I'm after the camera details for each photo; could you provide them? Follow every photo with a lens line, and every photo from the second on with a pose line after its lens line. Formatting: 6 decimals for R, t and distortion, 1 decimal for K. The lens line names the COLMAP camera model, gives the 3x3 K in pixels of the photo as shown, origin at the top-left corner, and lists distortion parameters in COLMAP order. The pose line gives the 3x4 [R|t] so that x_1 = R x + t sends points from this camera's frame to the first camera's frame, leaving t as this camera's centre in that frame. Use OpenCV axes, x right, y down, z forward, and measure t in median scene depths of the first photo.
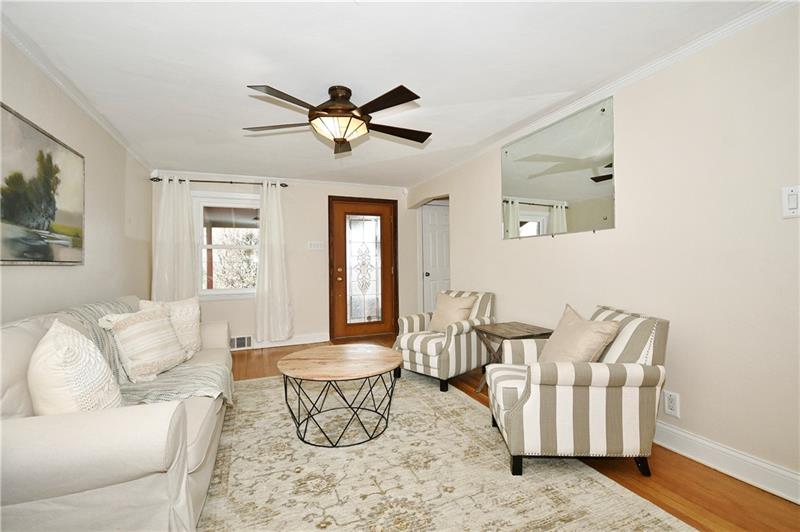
lens RADIAL K [[354.7, 0, 398.7], [0, 354.7, 260.8], [0, 0, 1]] dist [-0.000026, -0.000269]
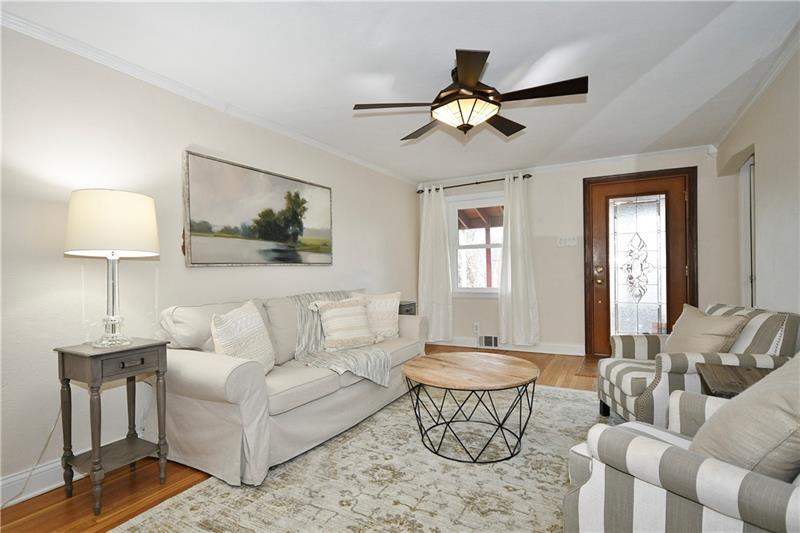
lens RADIAL K [[387.7, 0, 406.0], [0, 387.7, 270.8], [0, 0, 1]] dist [0.007318, -0.002121]
pose [[0.642237, 0.008552, -0.766459, 0.540902], [0.015214, 0.999599, 0.023902, 0.001640], [0.766355, -0.027012, 0.641849, 0.259620]]
